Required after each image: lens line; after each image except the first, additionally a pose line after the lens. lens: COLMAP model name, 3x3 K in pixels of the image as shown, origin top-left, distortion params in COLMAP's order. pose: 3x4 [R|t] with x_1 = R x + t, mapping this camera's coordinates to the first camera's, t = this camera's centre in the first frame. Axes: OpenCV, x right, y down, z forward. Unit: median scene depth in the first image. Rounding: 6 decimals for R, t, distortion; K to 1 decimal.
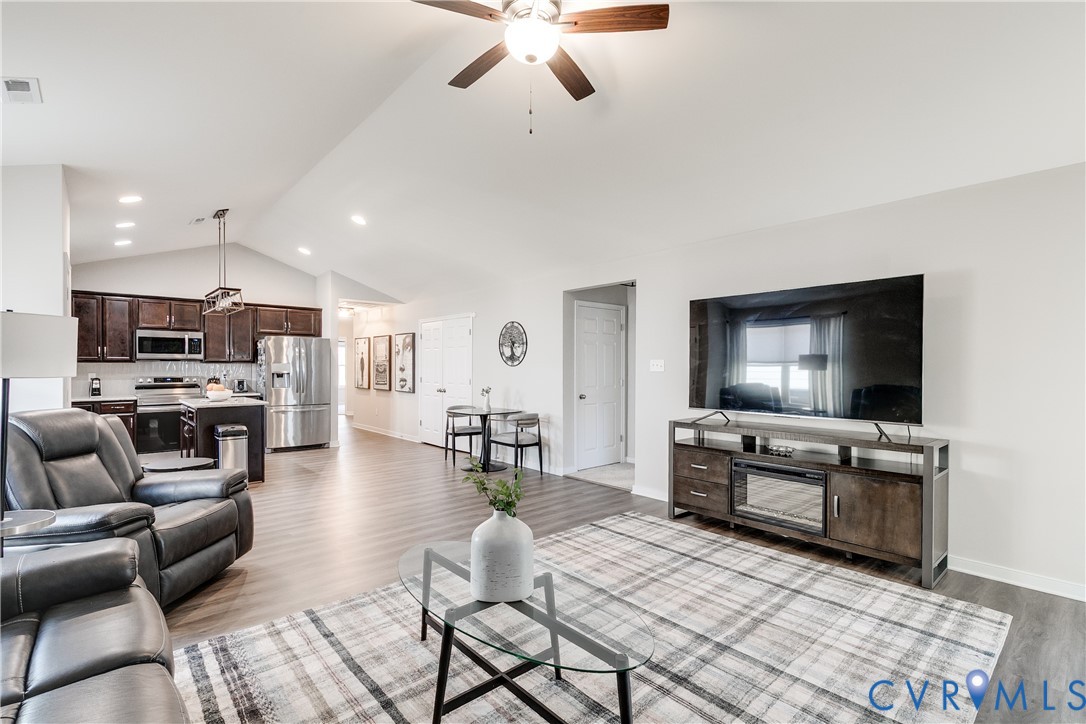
lens RADIAL K [[495.3, 0, 546.8], [0, 495.3, 366.4], [0, 0, 1]] dist [0.001313, 0.000187]
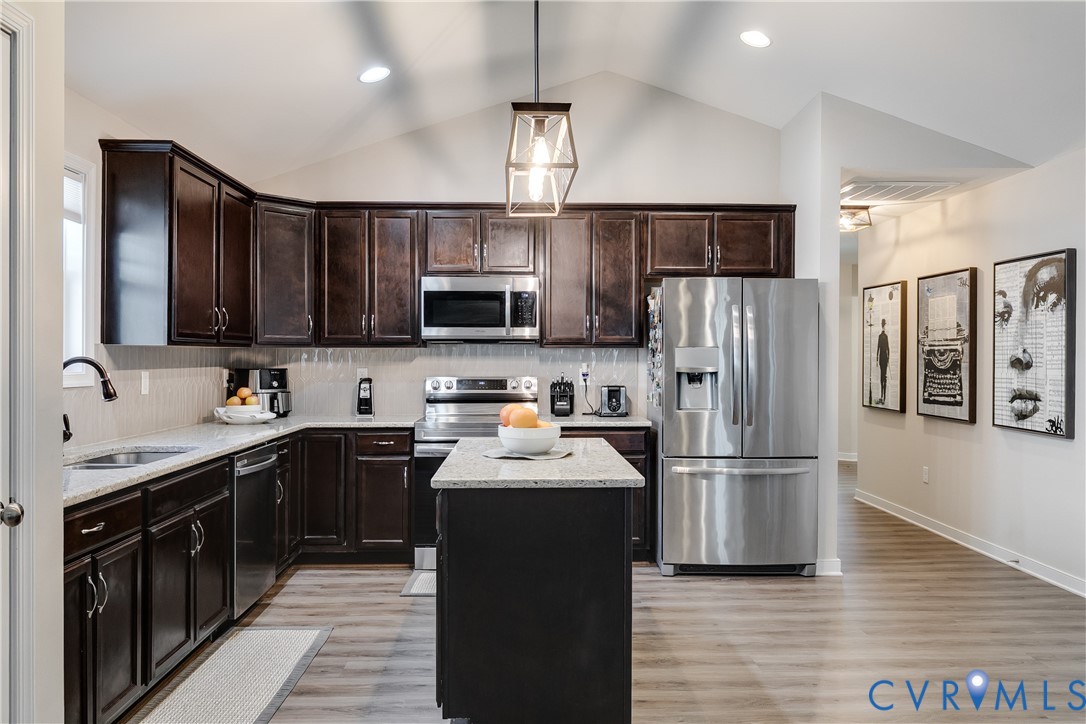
lens RADIAL K [[819.9, 0, 543.3], [0, 819.9, 358.3], [0, 0, 1]] dist [0.001376, -0.000009]
pose [[0.769338, 0.001626, -0.638840, -0.207358], [-0.000655, 0.999998, 0.001756, 0.001542], [0.638842, -0.000932, 0.769338, 0.404590]]
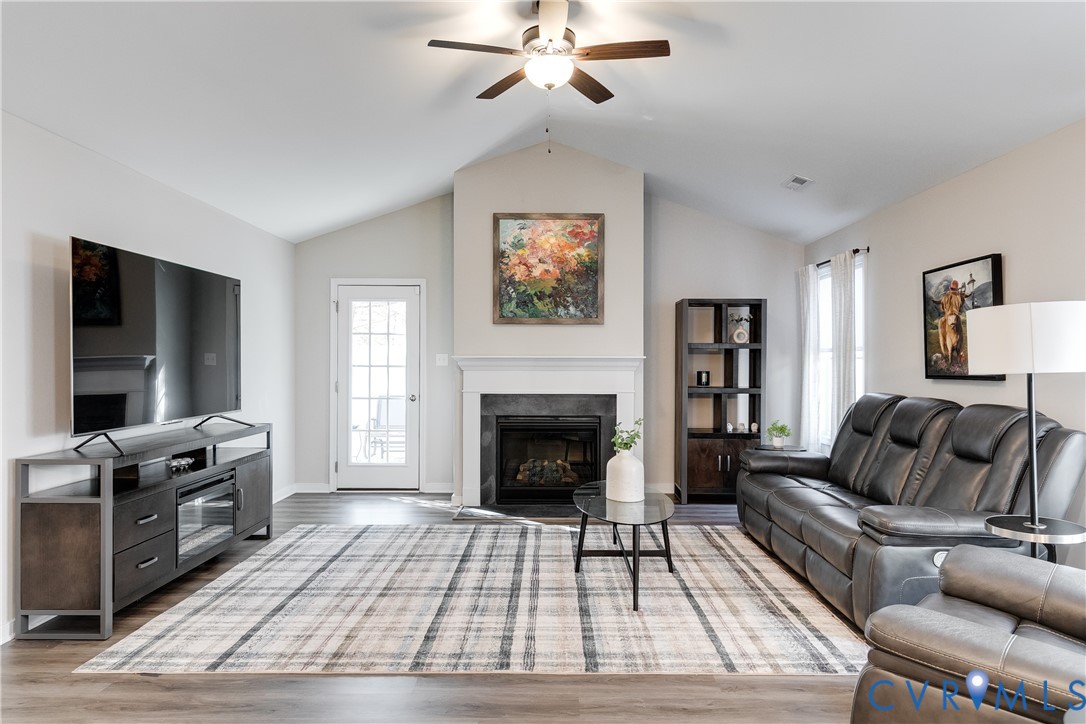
lens RADIAL K [[684.7, 0, 543.8], [0, 684.7, 362.0], [0, 0, 1]] dist [-0.003196, -0.000887]
pose [[-0.742188, -0.006126, 0.670164, -1.268915], [-0.005417, 0.999980, 0.003142, -0.004106], [-0.670170, -0.001299, -0.742207, 2.583710]]
